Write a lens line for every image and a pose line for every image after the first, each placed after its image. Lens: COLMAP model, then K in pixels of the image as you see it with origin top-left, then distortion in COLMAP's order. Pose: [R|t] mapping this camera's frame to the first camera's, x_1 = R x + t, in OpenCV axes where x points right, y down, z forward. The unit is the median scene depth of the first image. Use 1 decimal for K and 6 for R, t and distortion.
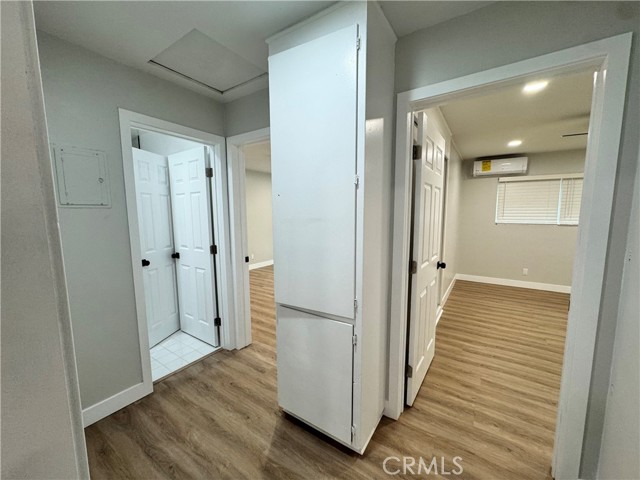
lens RADIAL K [[255.0, 0, 320.4], [0, 255.0, 239.8], [0, 0, 1]] dist [-0.003026, -0.000250]
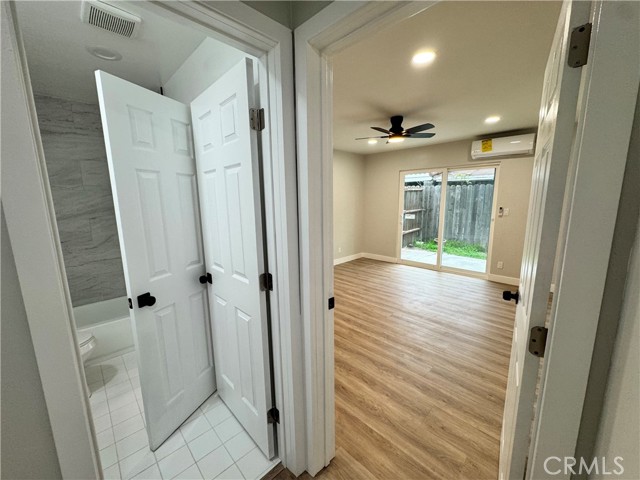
lens RADIAL K [[255.0, 0, 319.4], [0, 255.0, 240.5], [0, 0, 1]] dist [-0.003026, -0.000250]
pose [[0.980297, 0.024233, -0.196040, -0.217872], [-0.012689, 0.998122, 0.059928, -0.070664], [0.197124, -0.056260, 0.978763, 0.527115]]
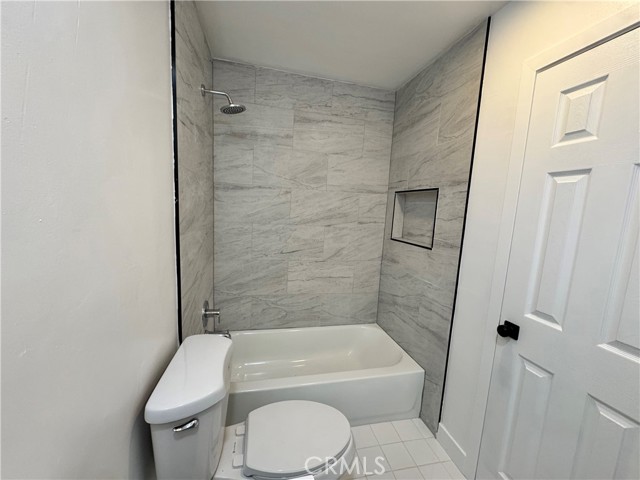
lens RADIAL K [[255.0, 0, 318.3], [0, 255.0, 240.4], [0, 0, 1]] dist [-0.003026, -0.000250]
pose [[0.731074, 0.131672, -0.669472, -0.782990], [-0.130387, 0.990080, 0.052345, -0.077998], [0.669724, 0.049022, 0.740991, 0.721763]]
